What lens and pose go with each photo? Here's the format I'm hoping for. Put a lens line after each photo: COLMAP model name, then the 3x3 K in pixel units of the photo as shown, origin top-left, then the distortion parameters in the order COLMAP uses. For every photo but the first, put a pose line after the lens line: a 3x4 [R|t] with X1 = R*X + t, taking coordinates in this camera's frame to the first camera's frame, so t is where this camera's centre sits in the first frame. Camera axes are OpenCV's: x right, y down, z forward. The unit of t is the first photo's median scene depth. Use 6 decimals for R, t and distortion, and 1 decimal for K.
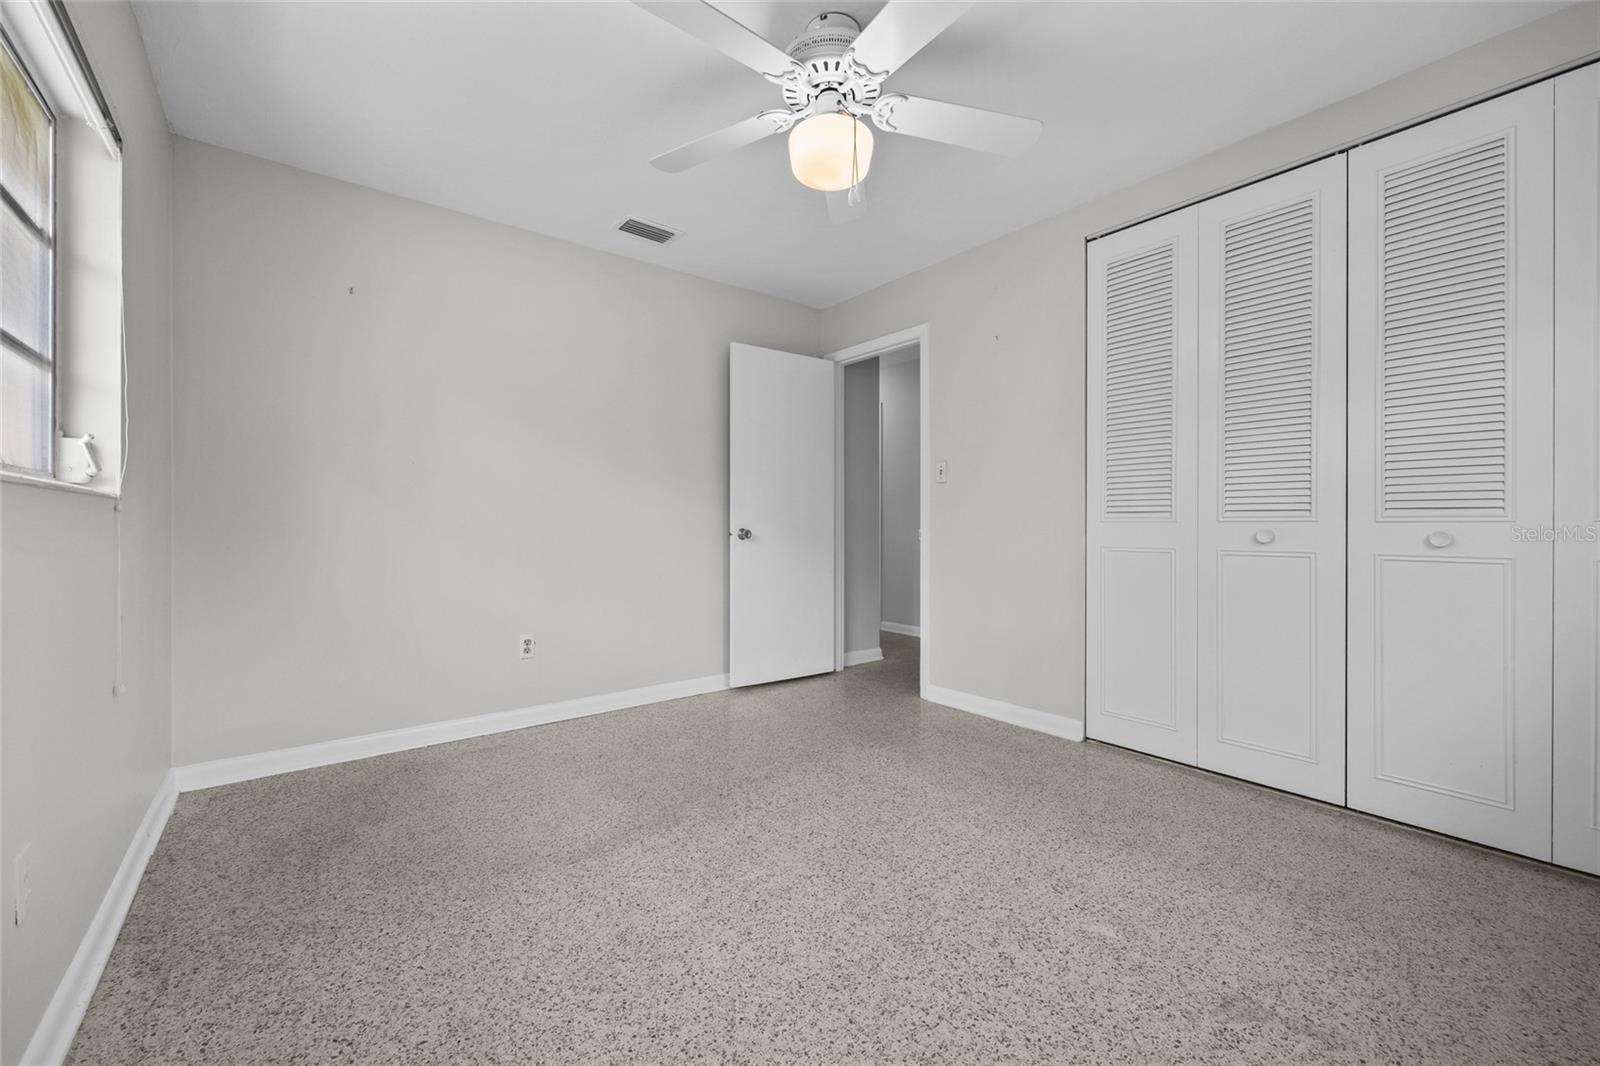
lens RADIAL K [[637.7, 0, 804.3], [0, 637.7, 532.4], [0, 0, 1]] dist [-0.003457, -0.000694]
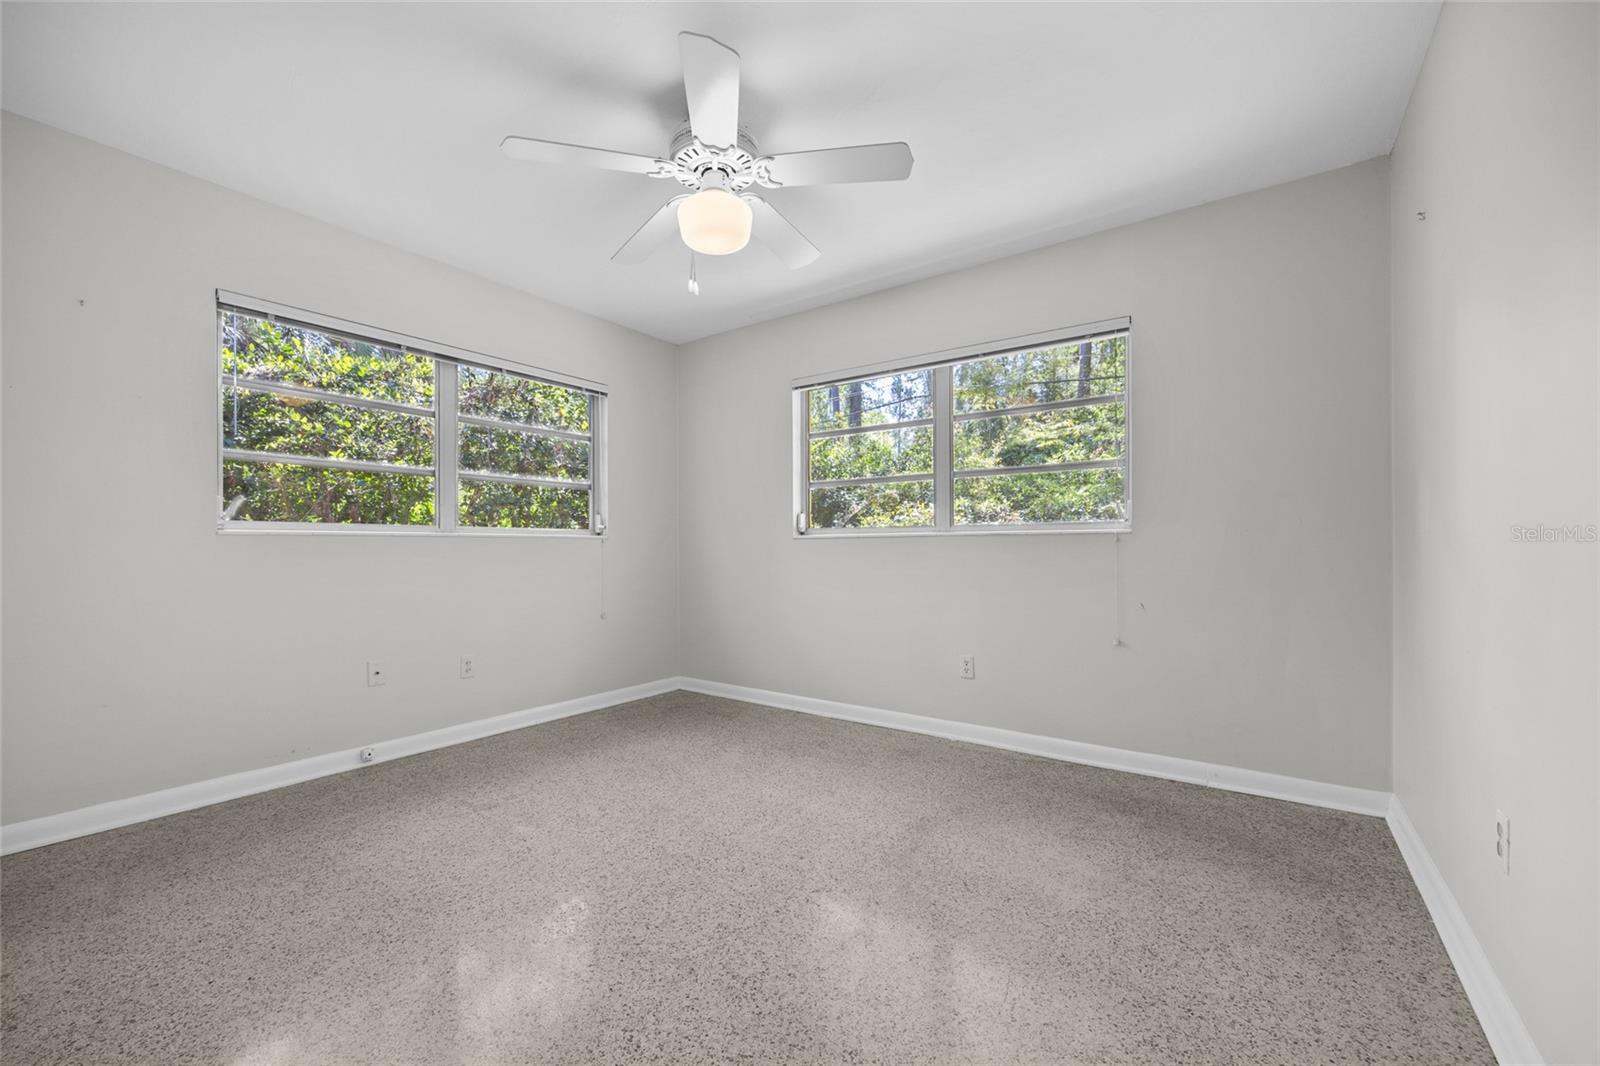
lens RADIAL K [[637.7, 0, 796.3], [0, 637.7, 532.4], [0, 0, 1]] dist [-0.003457, -0.000694]
pose [[-0.965733, -0.002864, -0.259524, 0.207227], [0.000064, 0.999936, -0.011272, -0.032267], [0.259539, -0.010902, -0.965671, 2.190781]]
